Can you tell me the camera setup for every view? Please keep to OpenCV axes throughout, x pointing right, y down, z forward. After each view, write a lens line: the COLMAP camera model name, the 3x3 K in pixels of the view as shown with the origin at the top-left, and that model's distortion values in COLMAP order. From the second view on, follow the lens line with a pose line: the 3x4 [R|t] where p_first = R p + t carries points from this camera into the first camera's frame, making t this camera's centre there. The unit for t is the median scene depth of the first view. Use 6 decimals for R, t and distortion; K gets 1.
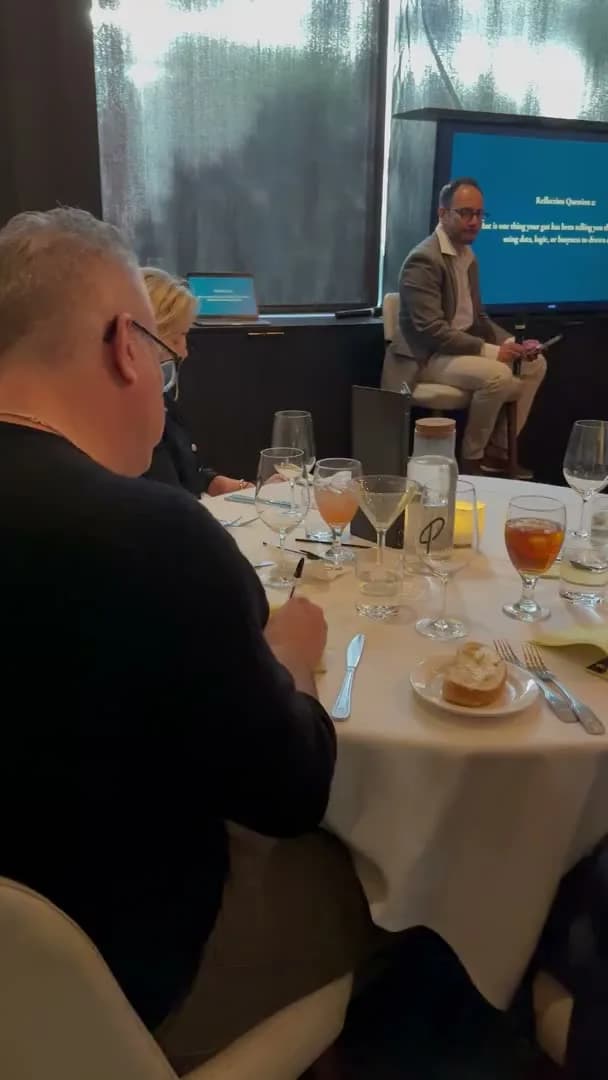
lens RADIAL K [[870.9, 0, 324.2], [0, 870.9, 548.1], [0, 0, 1]] dist [0.093328, -0.188678]
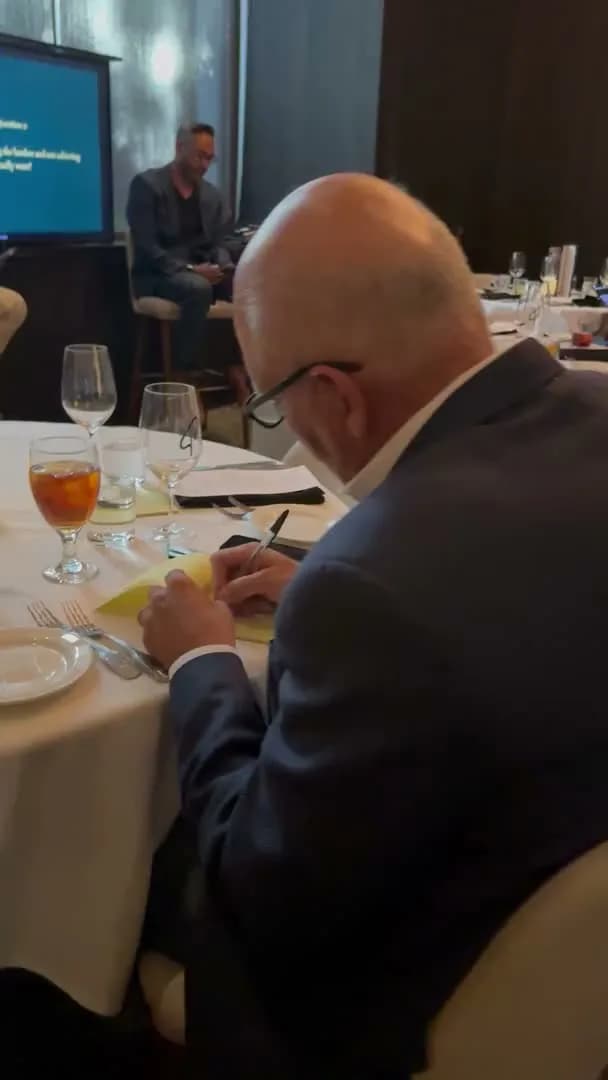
lens RADIAL K [[870.9, 0, 324.2], [0, 870.9, 548.1], [0, 0, 1]] dist [0.093328, -0.188678]
pose [[0.837856, -0.194514, 0.510060, 0.008392], [0.156926, 0.980746, 0.116237, -0.006210], [-0.522849, -0.017348, 0.852248, 0.109332]]
